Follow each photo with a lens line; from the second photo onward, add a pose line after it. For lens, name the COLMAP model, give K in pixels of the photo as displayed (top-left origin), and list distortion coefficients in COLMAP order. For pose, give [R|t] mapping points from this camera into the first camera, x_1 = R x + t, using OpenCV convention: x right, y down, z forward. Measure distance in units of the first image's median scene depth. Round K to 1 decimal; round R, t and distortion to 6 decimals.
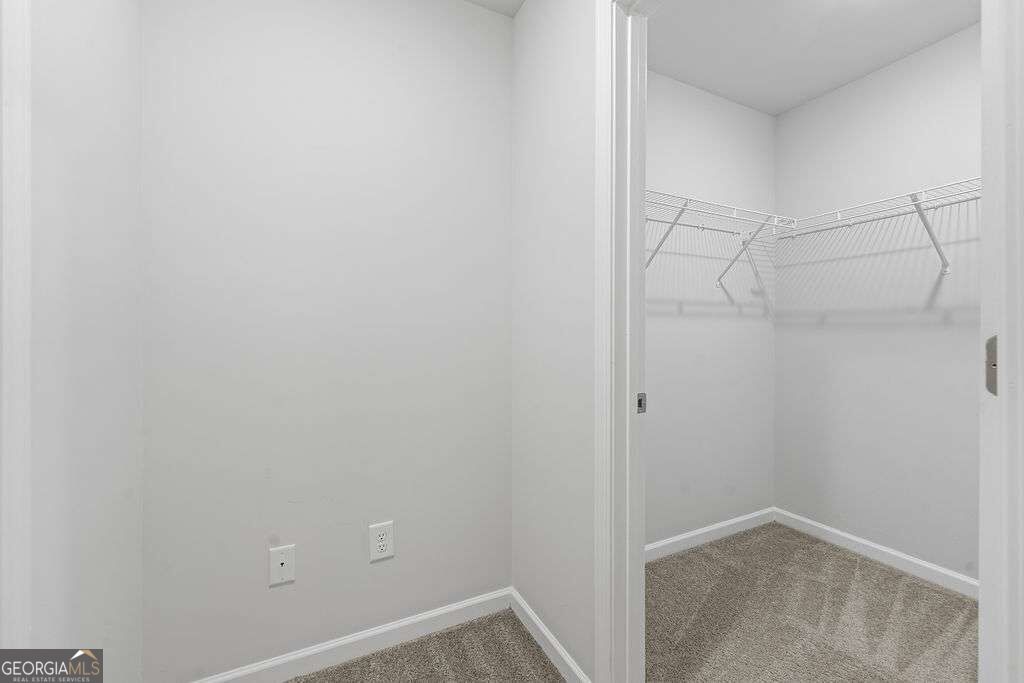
lens RADIAL K [[412.1, 0, 515.2], [0, 412.1, 339.2], [0, 0, 1]] dist [-0.001201, -0.000262]
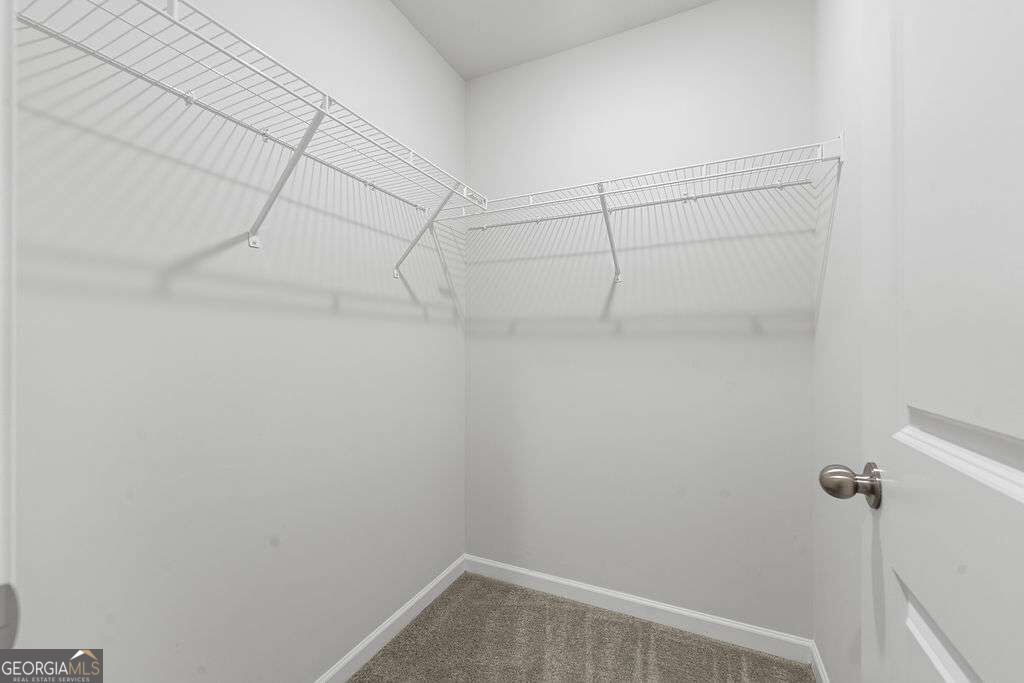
lens RADIAL K [[411.7, 0, 511.4], [0, 411.7, 344.6], [0, 0, 1]] dist [-0.000593, -0.000138]
pose [[0.786533, 0.004651, 0.617531, 0.216019], [0.002795, 0.999935, -0.011091, -0.003225], [-0.617542, 0.010450, 0.786468, 0.328359]]
